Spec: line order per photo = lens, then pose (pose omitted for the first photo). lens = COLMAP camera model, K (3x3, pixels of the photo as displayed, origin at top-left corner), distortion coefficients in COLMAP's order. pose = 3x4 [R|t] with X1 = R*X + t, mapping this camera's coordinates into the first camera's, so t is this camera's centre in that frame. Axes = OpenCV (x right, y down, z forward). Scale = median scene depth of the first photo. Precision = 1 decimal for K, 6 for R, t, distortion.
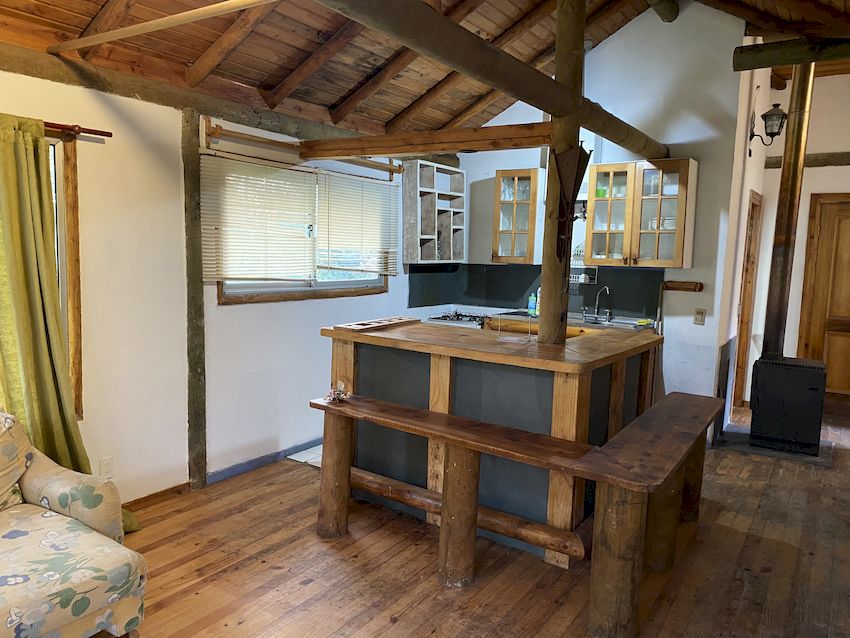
lens RADIAL K [[644.8, 0, 425.0], [0, 644.8, 319.0], [0, 0, 1]] dist [0.036890, -0.041053]
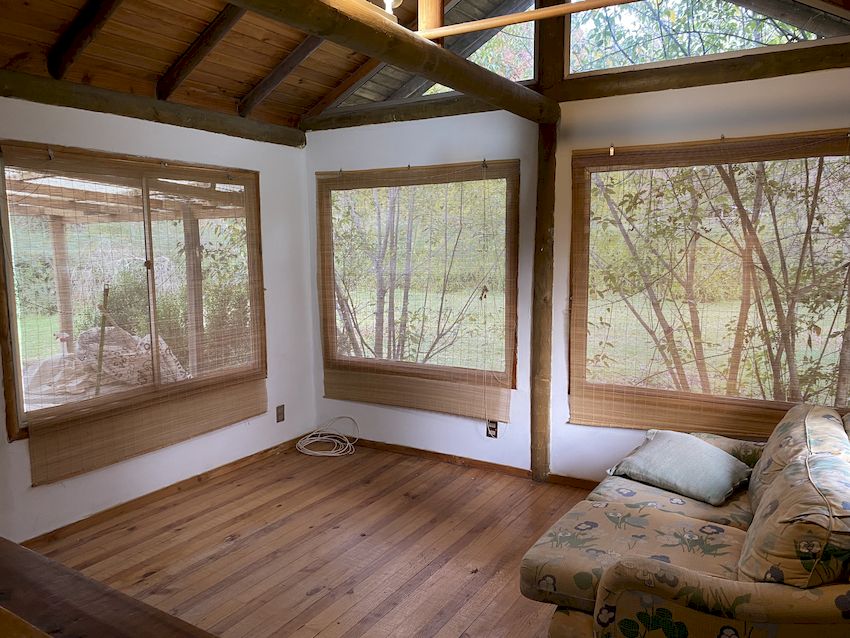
lens RADIAL K [[644.8, 0, 425.0], [0, 644.8, 319.0], [0, 0, 1]] dist [0.036890, -0.041053]
pose [[-0.998873, -0.020667, -0.042736, -0.107170], [-0.030039, 0.972277, 0.231895, -0.102355], [0.036759, 0.232917, -0.971802, 0.833798]]
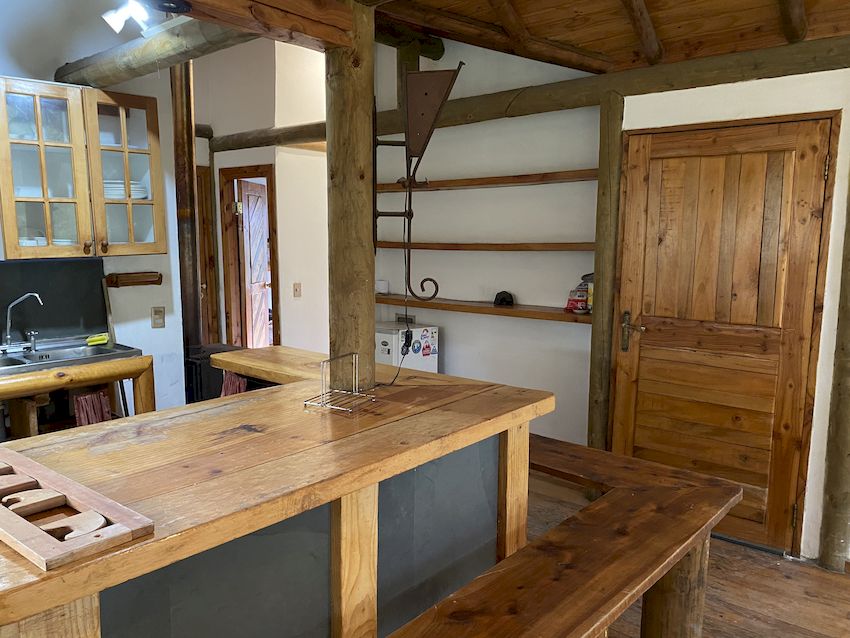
lens RADIAL K [[644.8, 0, 425.0], [0, 644.8, 319.0], [0, 0, 1]] dist [0.036890, -0.041053]
pose [[0.136199, -0.165848, 0.976701, -0.263441], [0.120006, 0.981390, 0.149909, -0.076969], [-0.983386, 0.096792, 0.153567, 0.589477]]
